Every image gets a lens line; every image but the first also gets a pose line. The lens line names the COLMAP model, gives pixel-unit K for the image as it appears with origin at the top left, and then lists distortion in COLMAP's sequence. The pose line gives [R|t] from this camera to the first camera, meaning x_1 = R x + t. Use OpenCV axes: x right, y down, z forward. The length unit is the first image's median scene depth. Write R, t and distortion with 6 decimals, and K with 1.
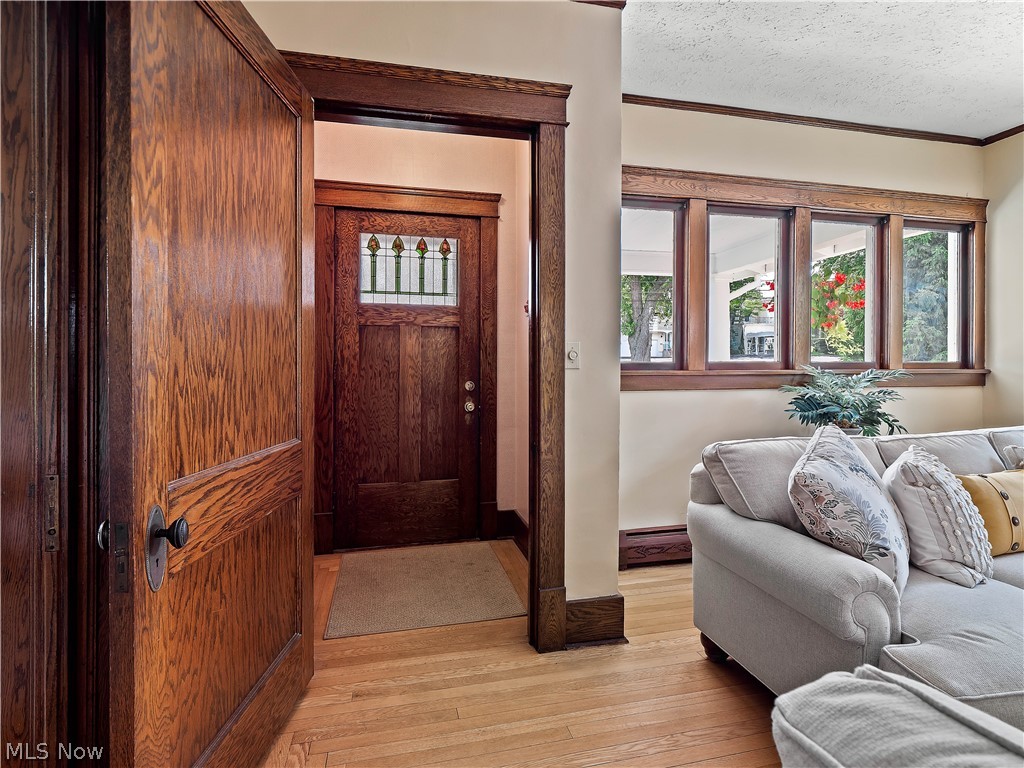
lens RADIAL K [[501.9, 0, 512.8], [0, 501.9, 383.4], [0, 0, 1]] dist [0.005891, -0.005421]
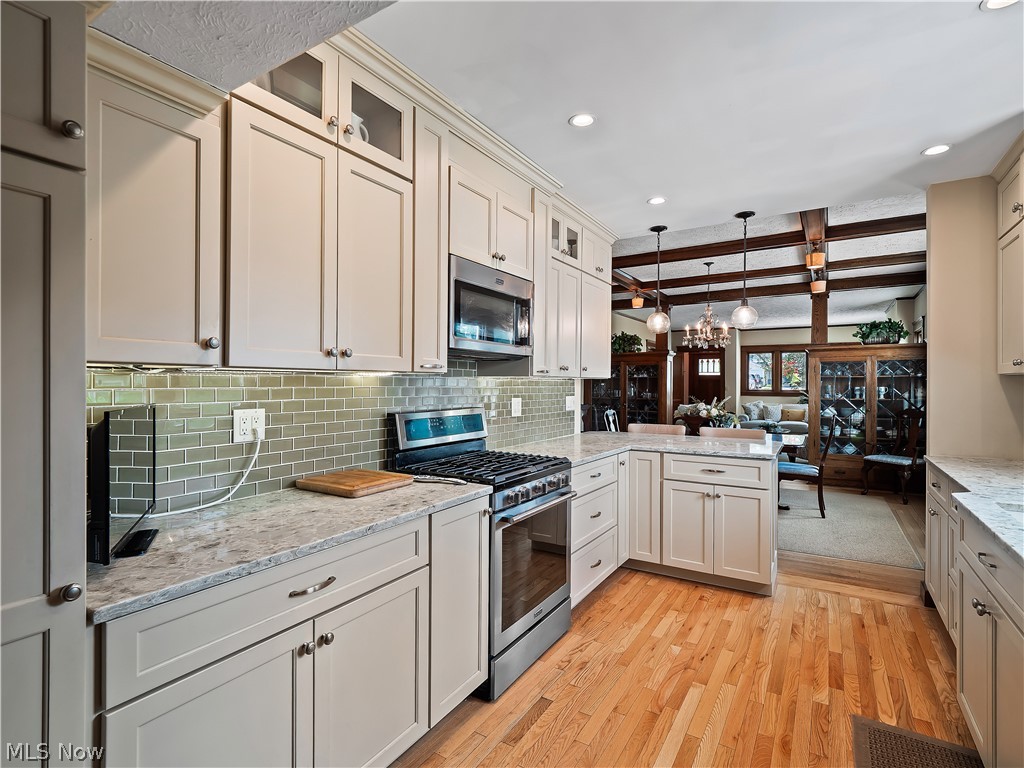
lens RADIAL K [[501.9, 0, 512.4], [0, 501.9, 385.1], [0, 0, 1]] dist [0.005891, -0.005421]
pose [[0.710204, 0.001275, -0.703995, 1.564262], [-0.005750, 0.999976, -0.003990, -0.050042], [0.703973, 0.006882, 0.710193, -3.120975]]
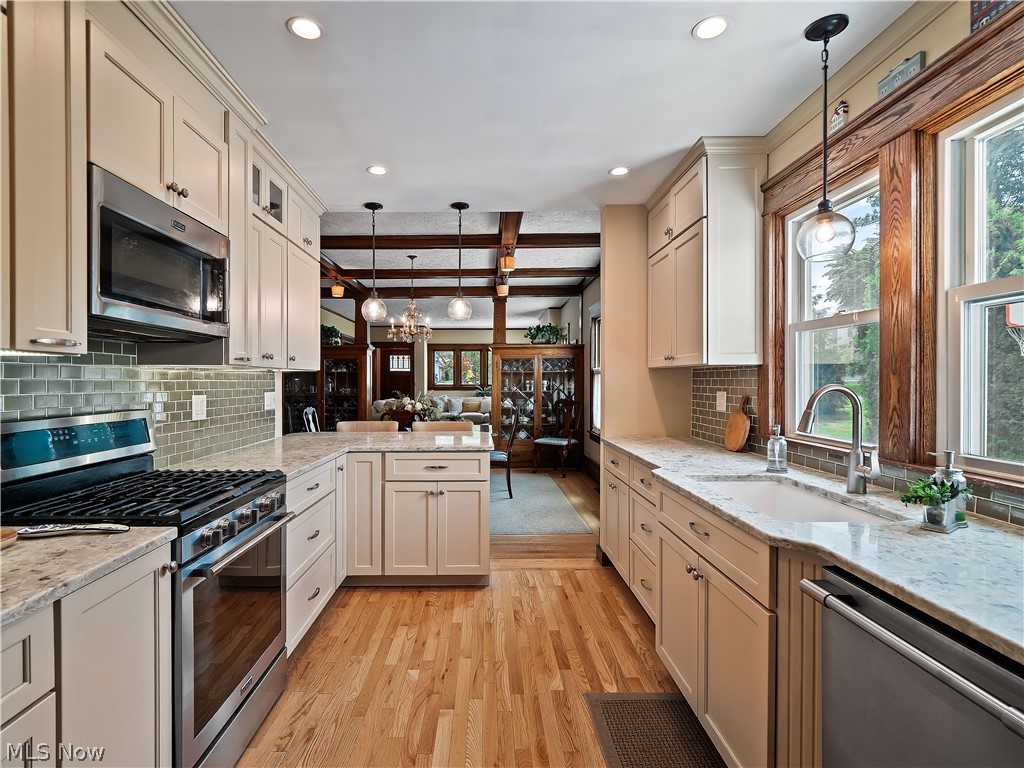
lens RADIAL K [[501.9, 0, 477.8], [0, 501.9, 385.8], [0, 0, 1]] dist [0.005891, -0.005421]
pose [[0.972384, -0.002337, -0.233373, 1.443928], [0.003138, 0.999990, 0.003062, -0.043201], [0.233364, -0.003710, 0.972382, -3.036927]]
